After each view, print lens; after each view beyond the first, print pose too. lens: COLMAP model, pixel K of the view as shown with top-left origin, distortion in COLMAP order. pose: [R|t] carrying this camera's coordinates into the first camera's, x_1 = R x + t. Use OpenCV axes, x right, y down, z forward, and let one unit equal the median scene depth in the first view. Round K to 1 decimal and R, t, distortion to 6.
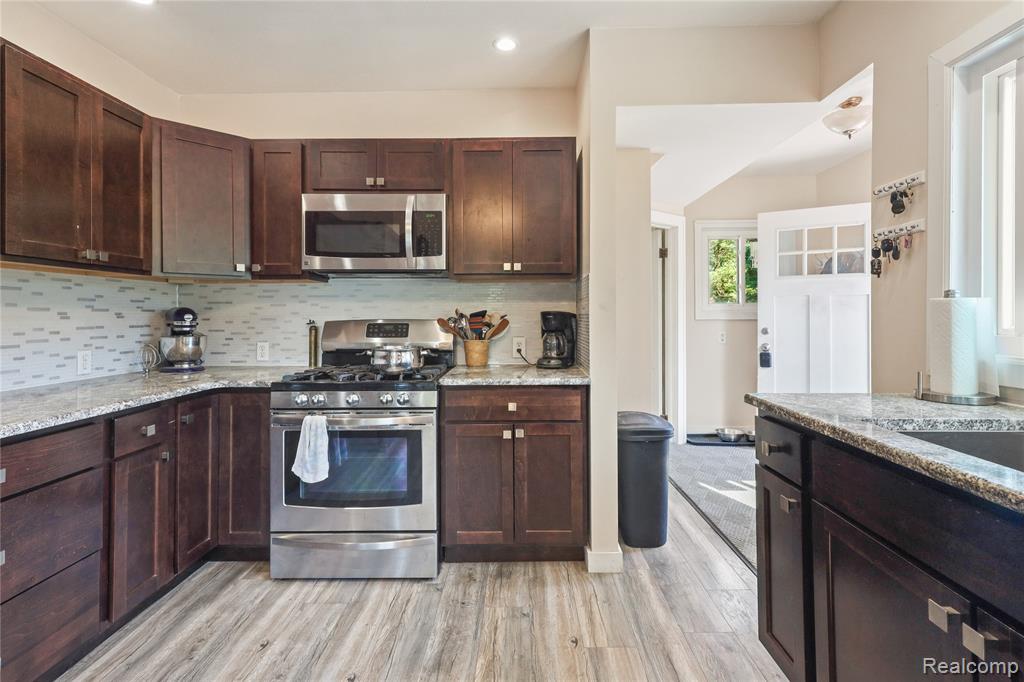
lens RADIAL K [[469.0, 0, 523.2], [0, 469.0, 313.5], [0, 0, 1]] dist [0.007276, -0.004081]
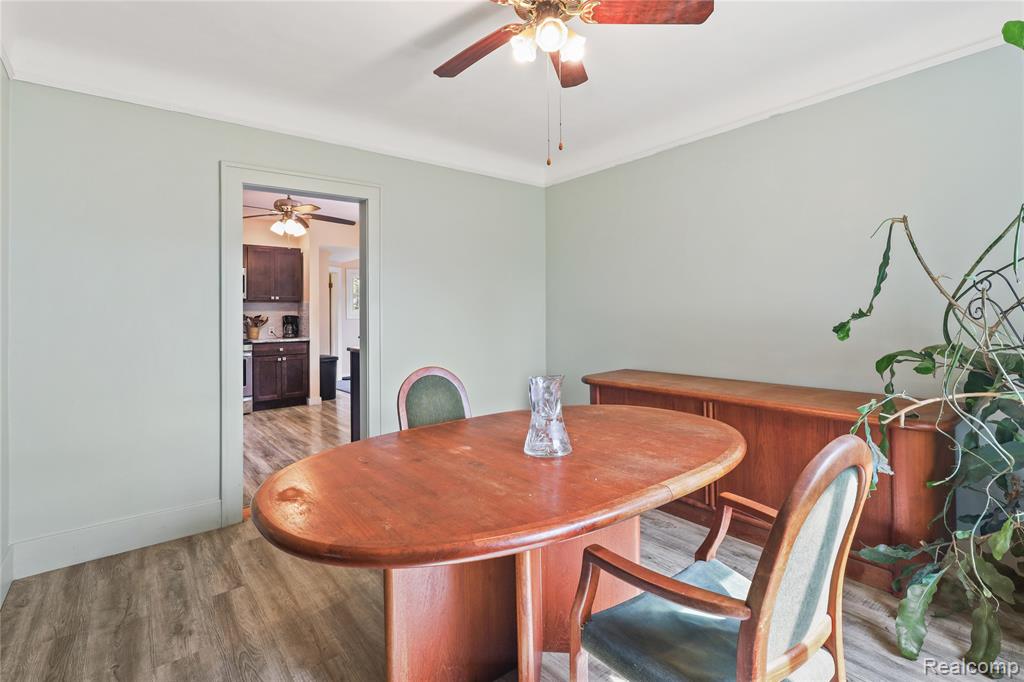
lens RADIAL K [[469.0, 0, 515.7], [0, 469.0, 311.2], [0, 0, 1]] dist [0.007276, -0.004081]
pose [[0.766575, 0.000293, 0.642155, -0.695303], [0.006274, 0.999949, -0.007945, 0.001192], [-0.642124, 0.010120, 0.766534, -1.898757]]
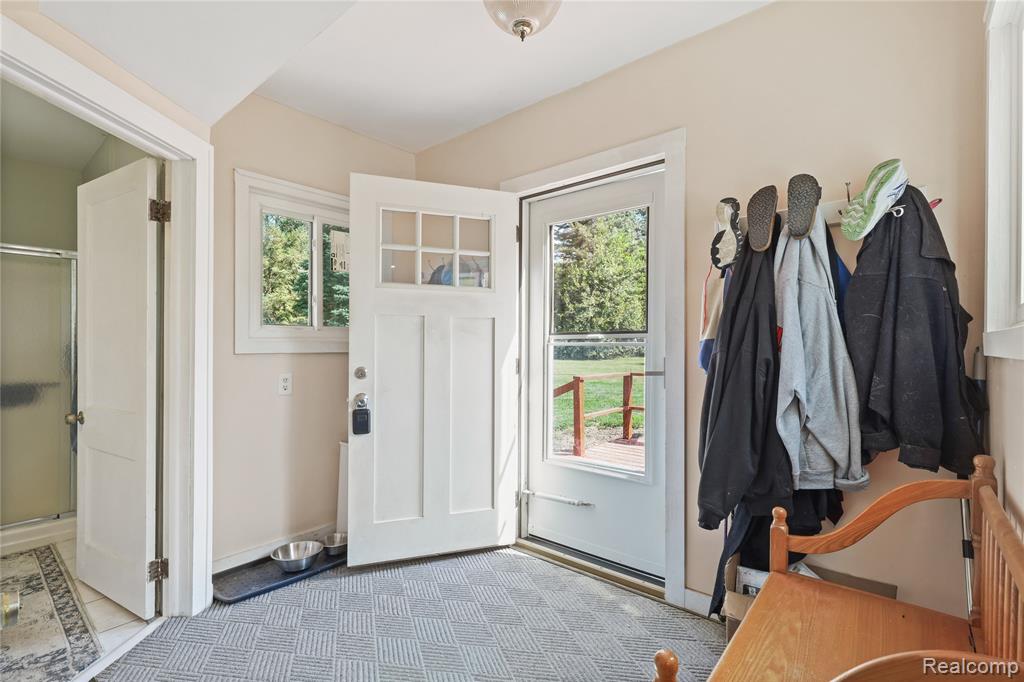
lens RADIAL K [[469.0, 0, 503.1], [0, 469.0, 342.3], [0, 0, 1]] dist [0.007276, -0.004081]
pose [[0.654168, 0.008040, 0.756306, 0.313776], [-0.006532, 0.999966, -0.004980, 0.000964], [-0.756321, -0.001682, 0.654199, 0.813916]]
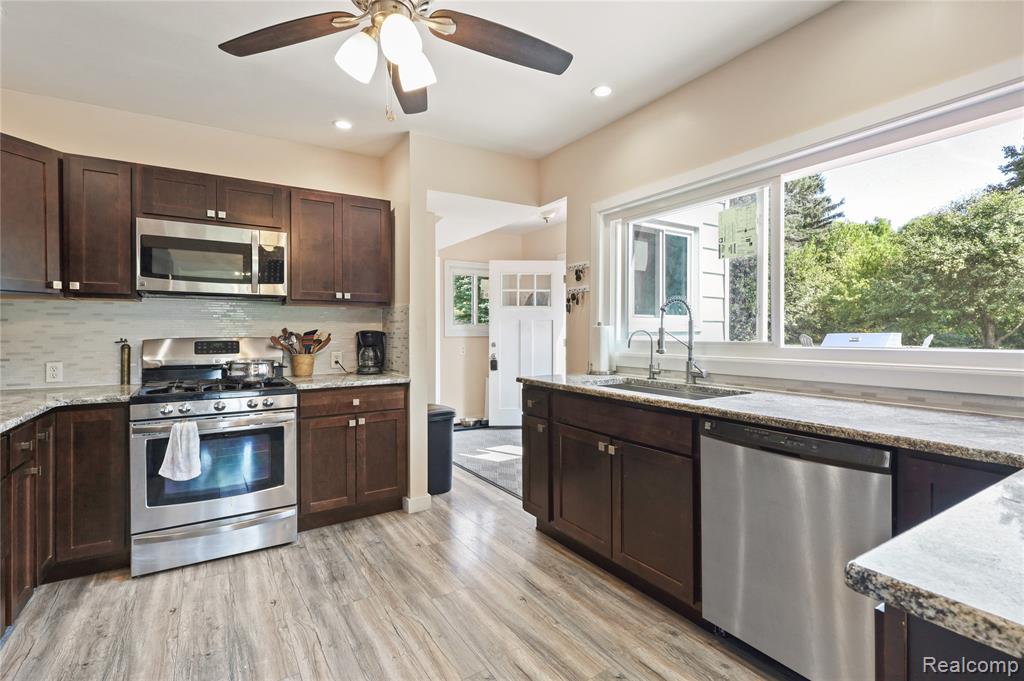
lens RADIAL K [[469.0, 0, 505.6], [0, 469.0, 334.2], [0, 0, 1]] dist [0.007276, -0.004081]
pose [[0.842433, -0.001039, 0.538801, -0.356739], [-0.003093, 0.999972, 0.006763, -0.005464], [-0.538793, -0.007364, 0.842406, -0.335773]]
